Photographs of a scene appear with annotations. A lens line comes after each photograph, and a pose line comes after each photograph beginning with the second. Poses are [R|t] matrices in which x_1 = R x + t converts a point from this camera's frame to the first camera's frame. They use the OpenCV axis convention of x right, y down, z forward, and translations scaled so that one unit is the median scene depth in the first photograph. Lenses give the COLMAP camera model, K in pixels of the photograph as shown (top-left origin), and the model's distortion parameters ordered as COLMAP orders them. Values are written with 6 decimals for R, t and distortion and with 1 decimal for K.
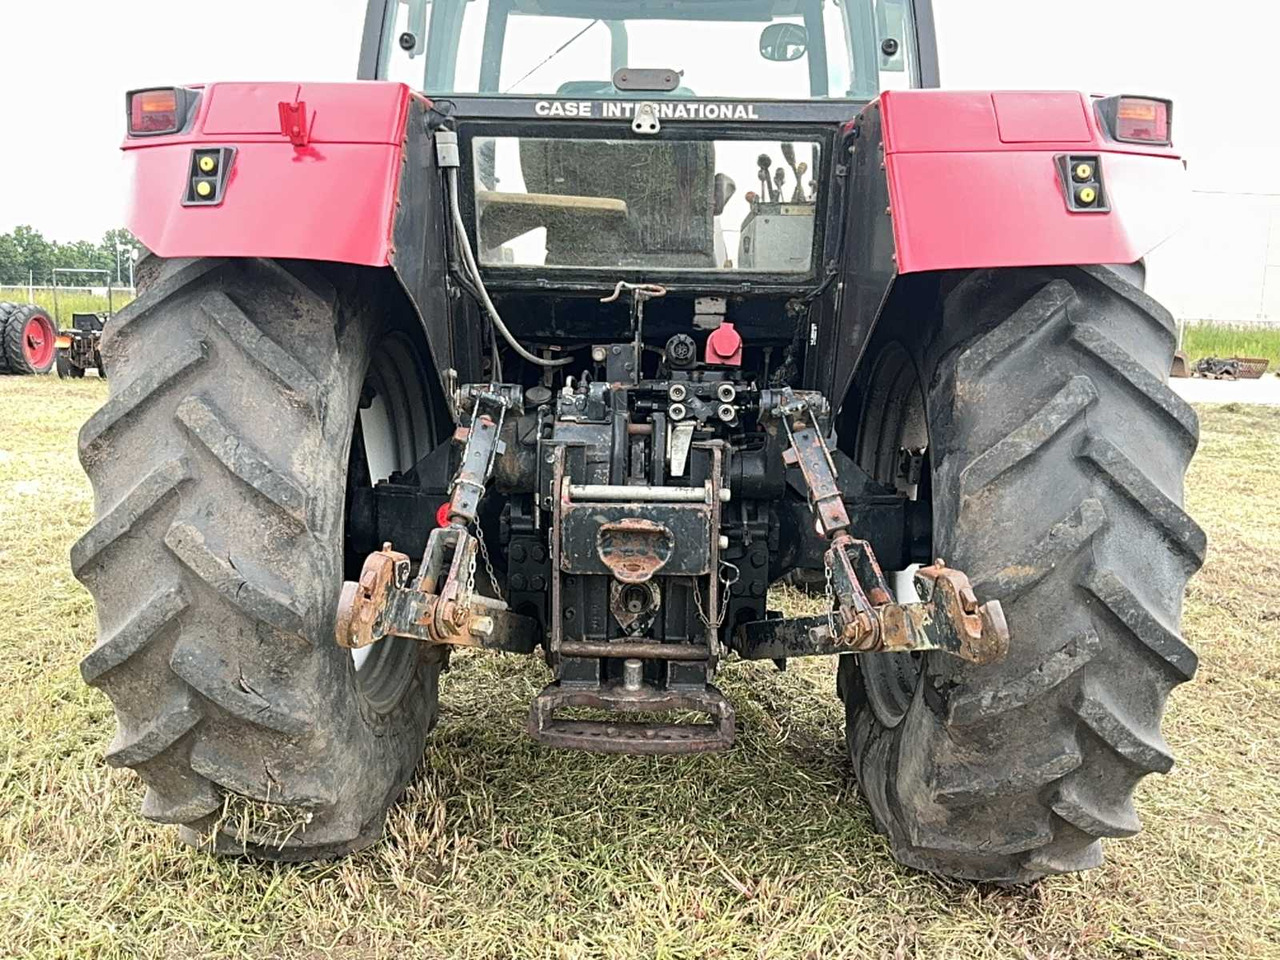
lens RADIAL K [[1059.6, 0, 637.3], [0, 1059.6, 477.6], [0, 0, 1]] dist [0.109187, -0.213721]
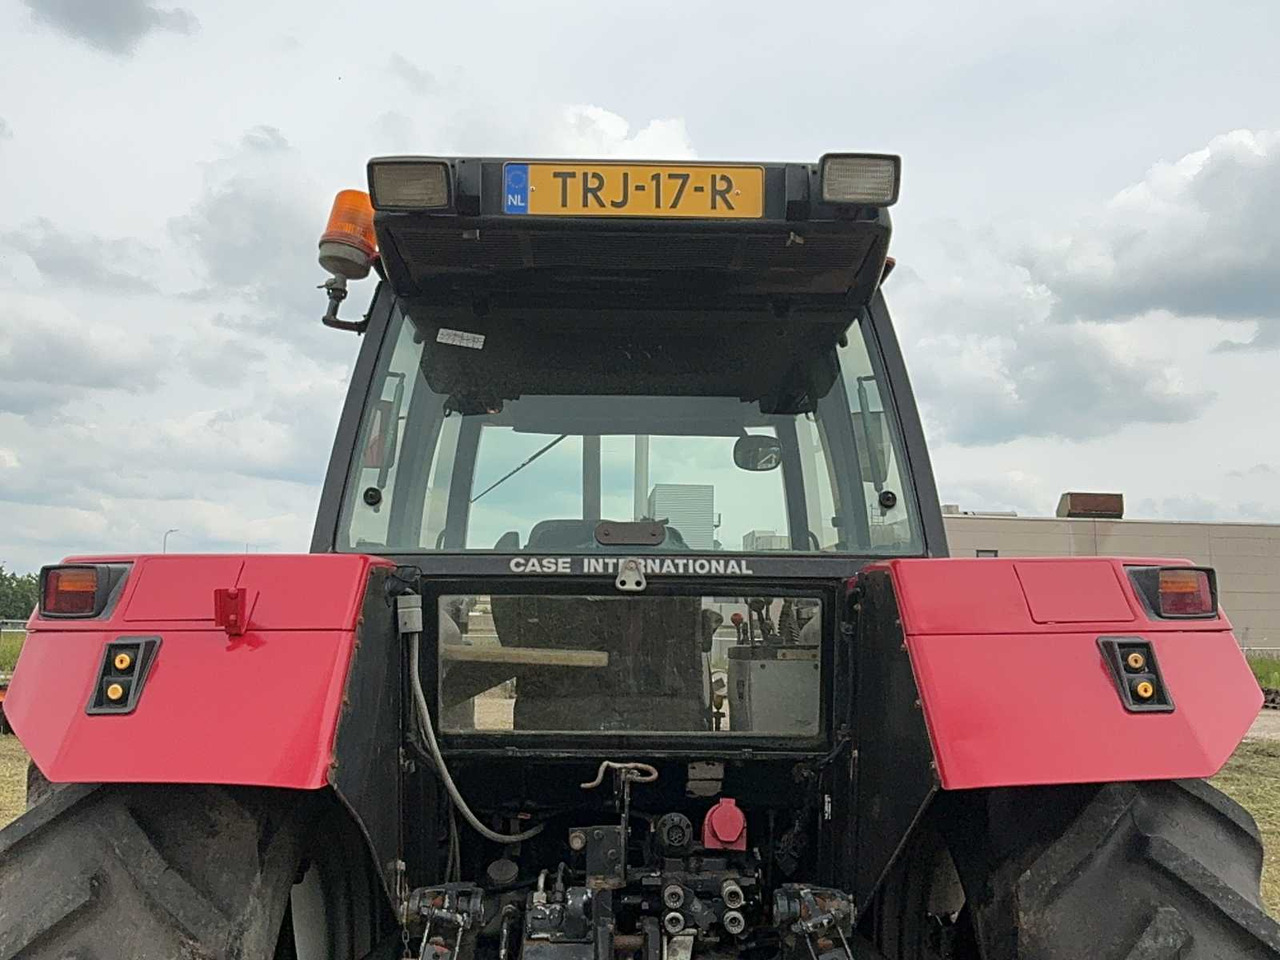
lens RADIAL K [[1059.6, 0, 637.4], [0, 1059.6, 469.9], [0, 0, 1]] dist [0.109187, -0.213721]
pose [[0.999301, -0.006572, 0.036803, -0.019044], [0.017349, 0.953529, -0.300800, -0.148807], [-0.033116, 0.301228, 0.952977, 0.108908]]
